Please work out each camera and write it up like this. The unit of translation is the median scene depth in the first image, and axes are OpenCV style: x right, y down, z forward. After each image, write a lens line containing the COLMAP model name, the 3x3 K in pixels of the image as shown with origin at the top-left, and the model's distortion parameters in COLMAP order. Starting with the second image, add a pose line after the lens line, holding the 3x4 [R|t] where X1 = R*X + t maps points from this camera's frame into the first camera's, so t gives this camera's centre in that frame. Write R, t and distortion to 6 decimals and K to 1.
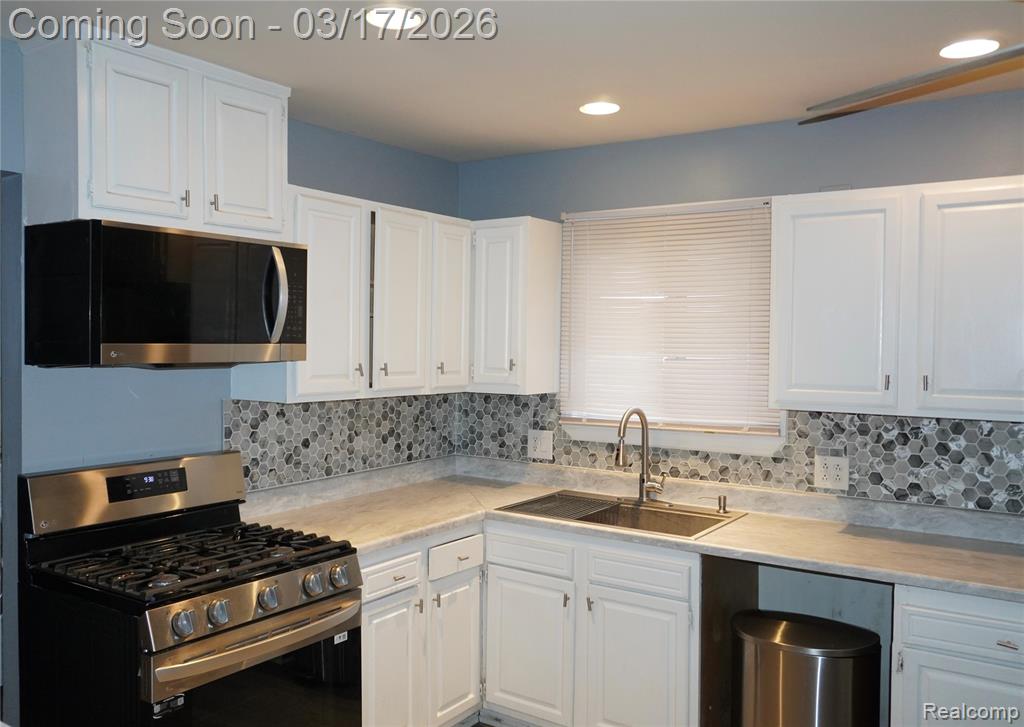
lens RADIAL K [[867.9, 0, 511.9], [0, 867.9, 360.9], [0, 0, 1]] dist [0.004455, -0.000258]
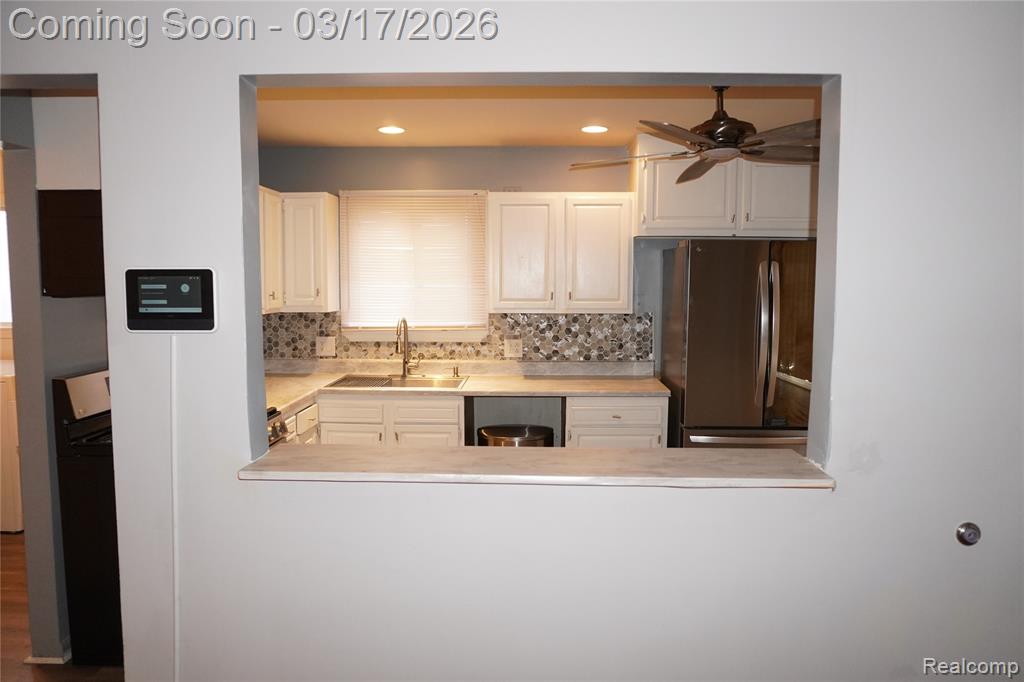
lens RADIAL K [[733.8, 0, 511.2], [0, 733.8, 340.7], [0, 0, 1]] dist [-0.036270, 0.026171]
pose [[0.832900, -0.055027, 0.550681, -0.451300], [0.020561, 0.997434, 0.068571, 0.008768], [-0.553041, -0.045791, 0.831895, -0.247434]]
